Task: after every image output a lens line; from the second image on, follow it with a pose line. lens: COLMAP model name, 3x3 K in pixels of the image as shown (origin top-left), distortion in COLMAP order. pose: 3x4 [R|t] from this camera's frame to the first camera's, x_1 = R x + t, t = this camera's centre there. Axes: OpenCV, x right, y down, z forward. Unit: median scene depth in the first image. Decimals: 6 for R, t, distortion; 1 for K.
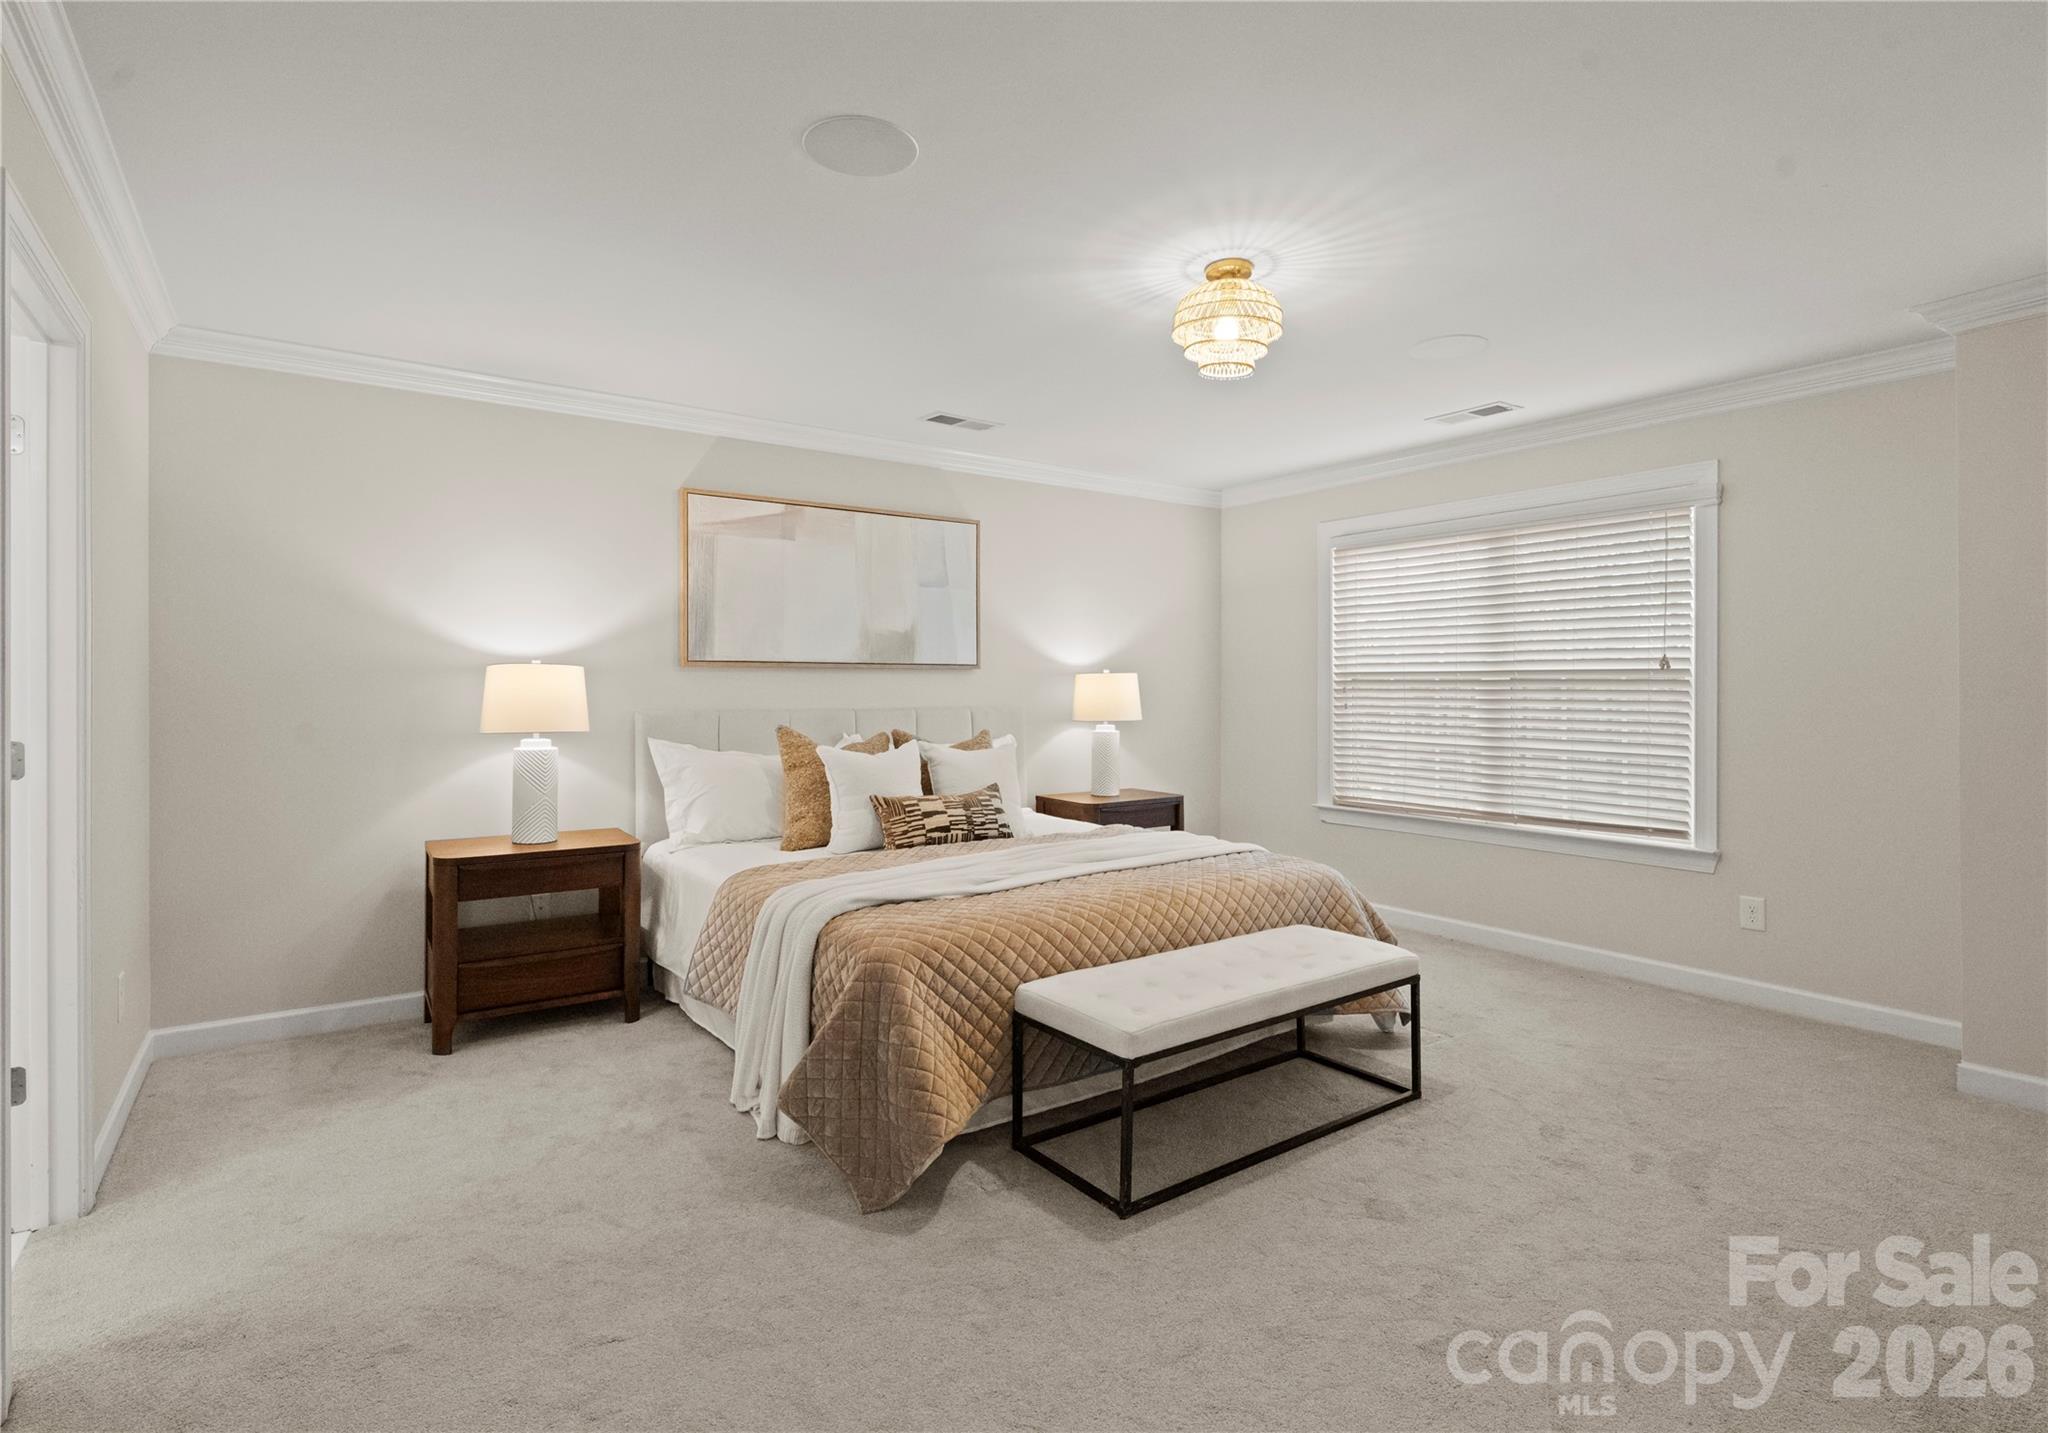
lens RADIAL K [[994.9, 0, 996.2], [0, 994.9, 697.2], [0, 0, 1]] dist [0.000840, -0.000278]
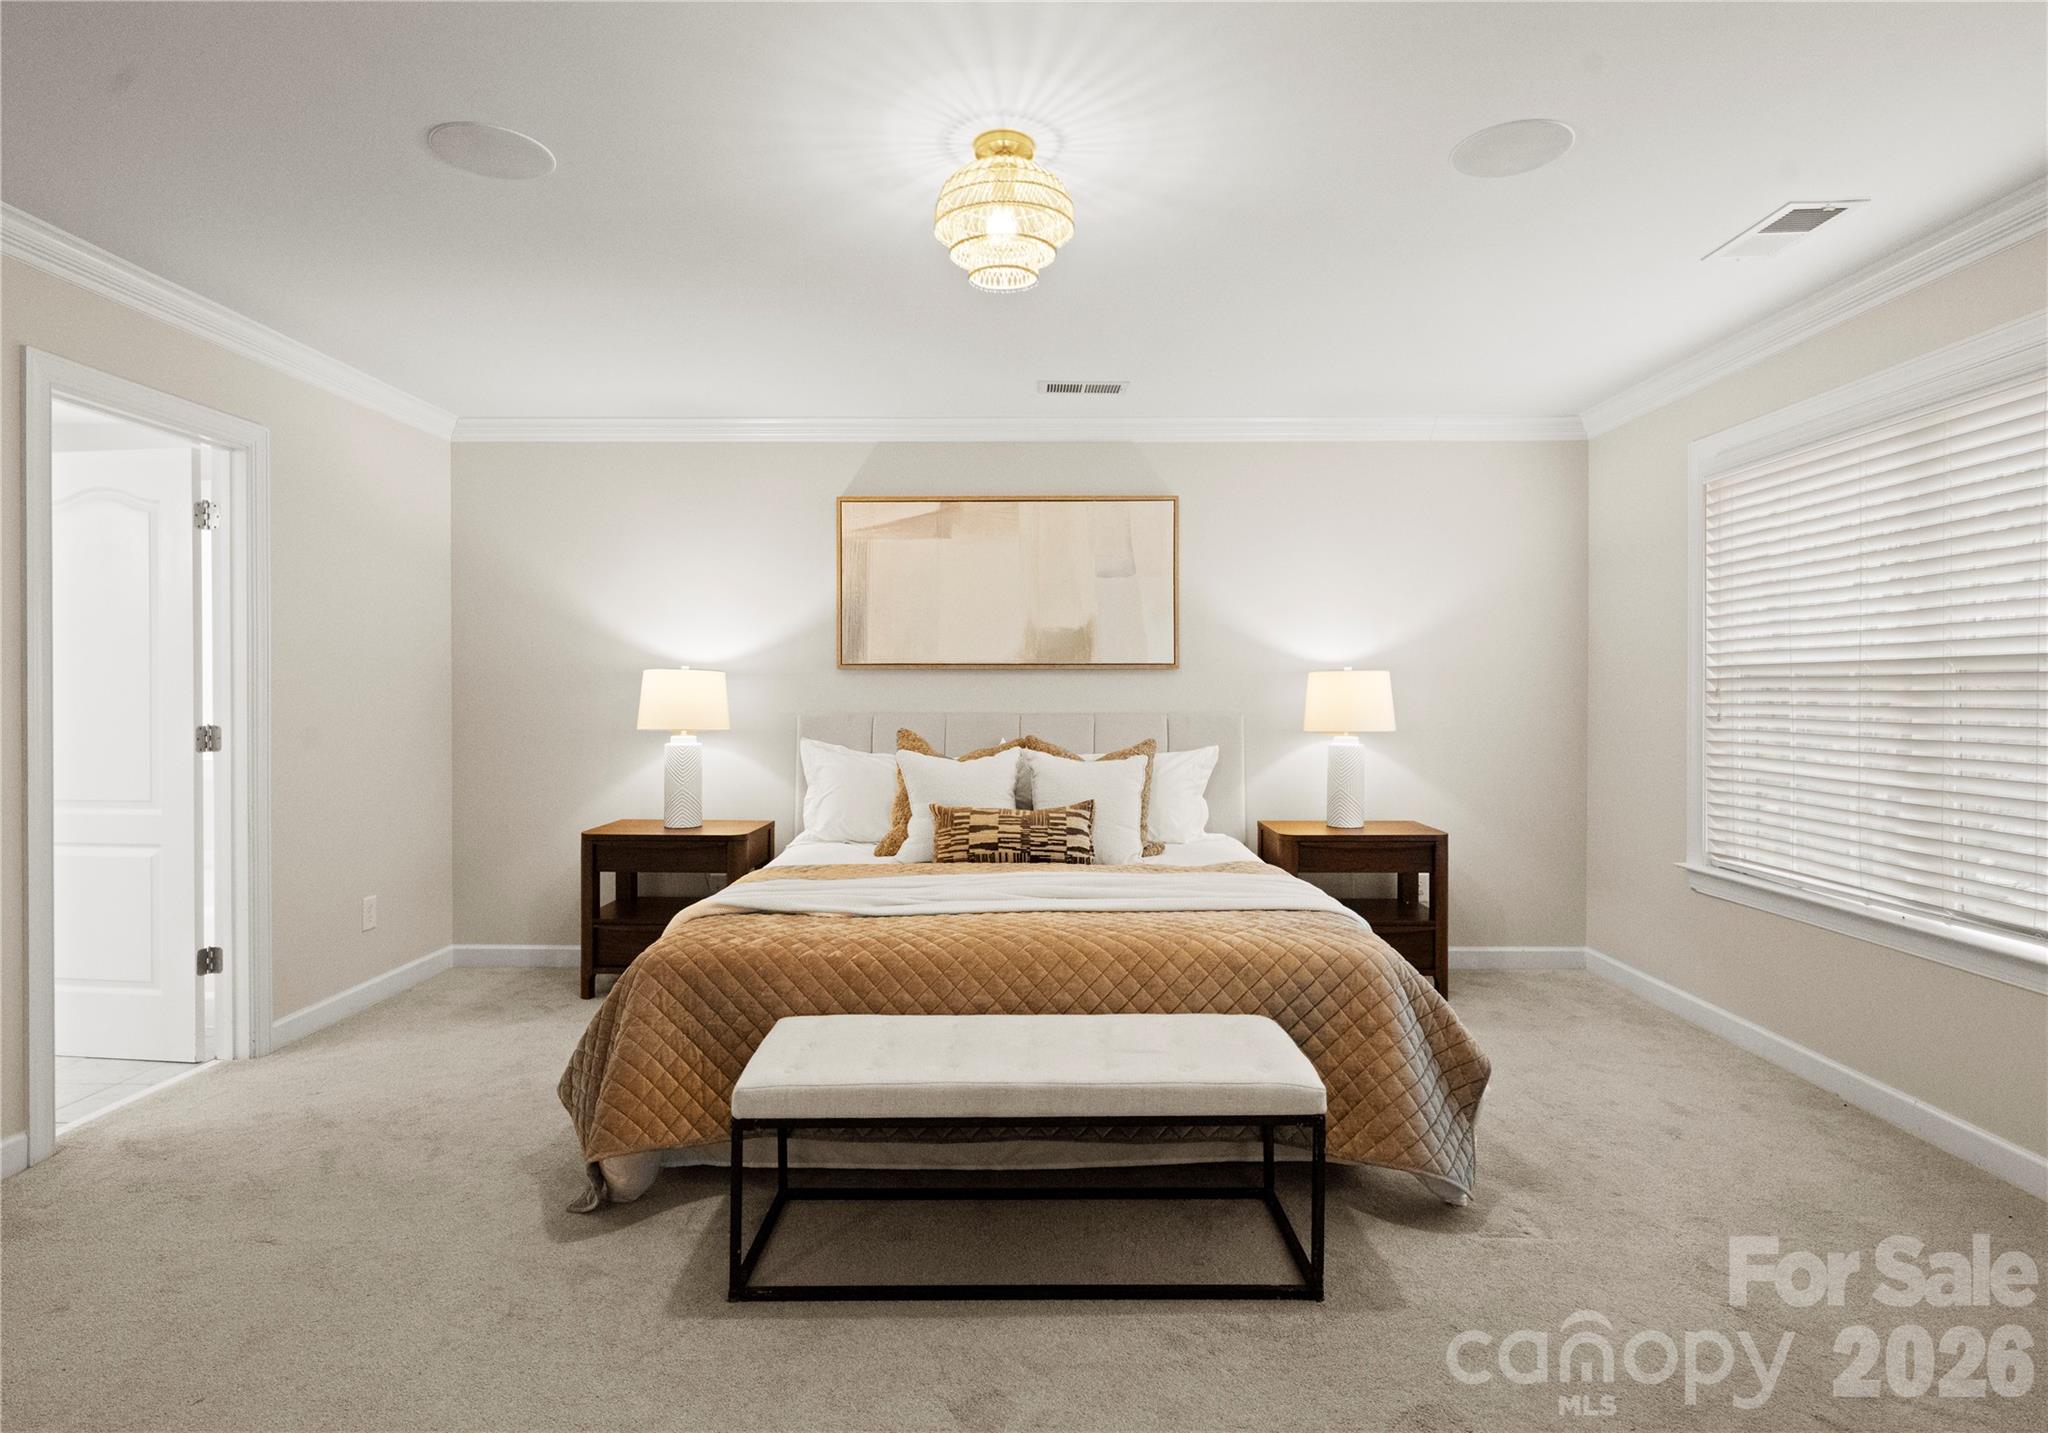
lens RADIAL K [[1046.5, 0, 1034.1], [0, 1046.5, 703.6], [0, 0, 1]] dist [0.000353, 0.000613]
pose [[0.820728, 0.003696, -0.571308, 0.501278], [-0.005617, 0.999983, -0.001600, 0.004963], [0.571292, 0.004522, 0.820734, 0.237661]]
